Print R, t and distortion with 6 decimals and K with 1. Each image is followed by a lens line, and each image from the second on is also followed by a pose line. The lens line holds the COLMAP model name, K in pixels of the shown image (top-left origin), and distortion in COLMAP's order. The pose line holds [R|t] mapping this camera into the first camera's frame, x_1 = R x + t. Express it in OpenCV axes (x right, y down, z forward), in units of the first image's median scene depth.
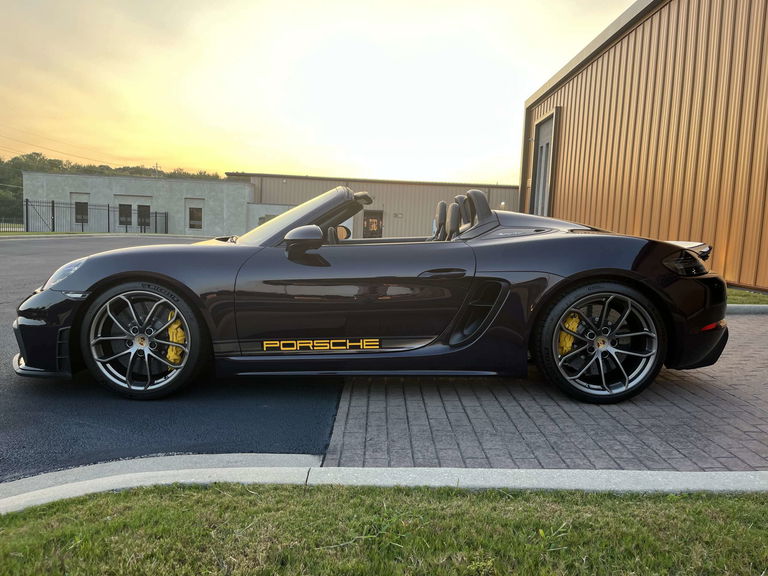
lens RADIAL K [[580.3, 0, 380.6], [0, 580.3, 284.7], [0, 0, 1]] dist [0.087329, -0.129526]
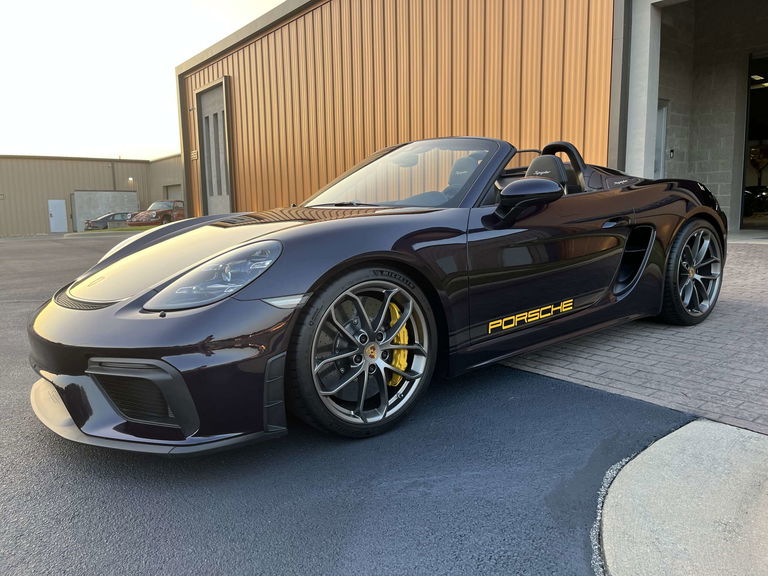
lens RADIAL K [[580.3, 0, 380.6], [0, 580.3, 284.7], [0, 0, 1]] dist [0.087329, -0.129526]
pose [[0.787633, -0.136925, 0.600738, -0.804395], [0.113160, 0.990557, 0.077410, -0.036493], [-0.605665, 0.007009, 0.795689, 0.439584]]
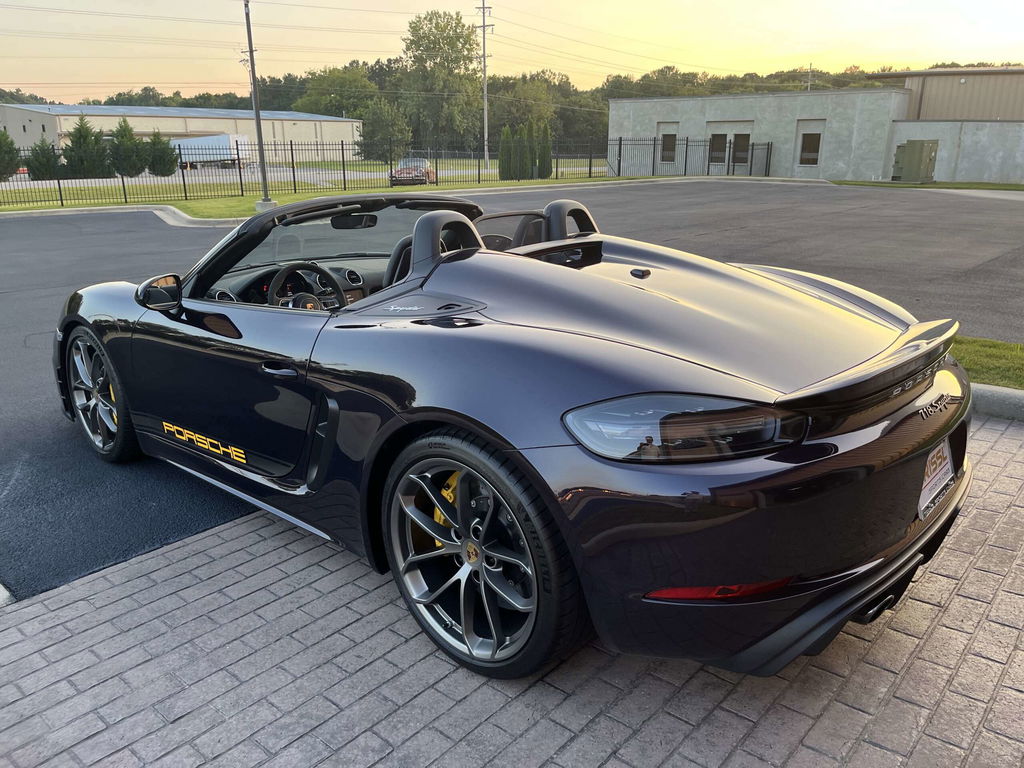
lens RADIAL K [[779.6, 0, 512.0], [0, 779.6, 384.0], [0, 0, 1]] dist [0.062303, -0.105416]
pose [[0.746068, 0.154996, -0.647579, 0.795640], [-0.032056, 0.979764, 0.197572, -0.168240], [0.665098, -0.126643, 0.735939, 0.552167]]
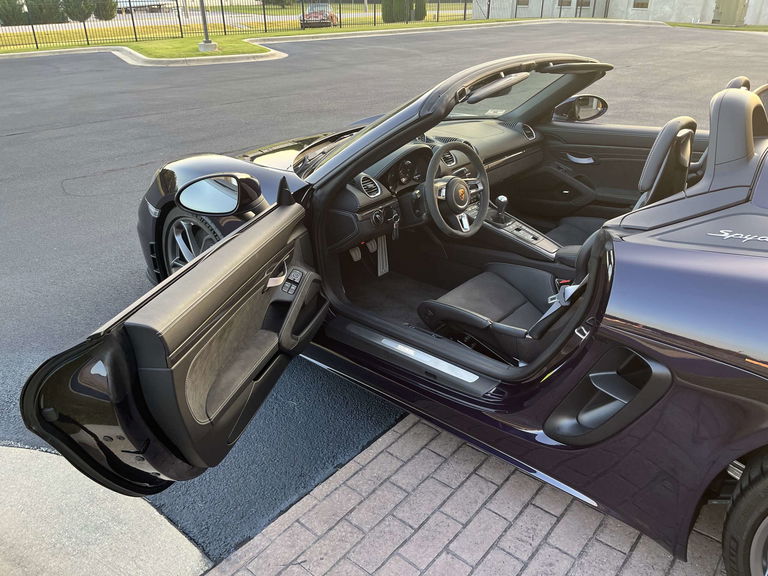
lens RADIAL K [[580.3, 0, 380.6], [0, 580.3, 284.7], [0, 0, 1]] dist [0.087329, -0.129526]
pose [[0.750715, 0.255596, -0.609177, 0.291796], [-0.027733, 0.933502, 0.357498, -0.196816], [0.660043, -0.251485, 0.707883, 0.570980]]
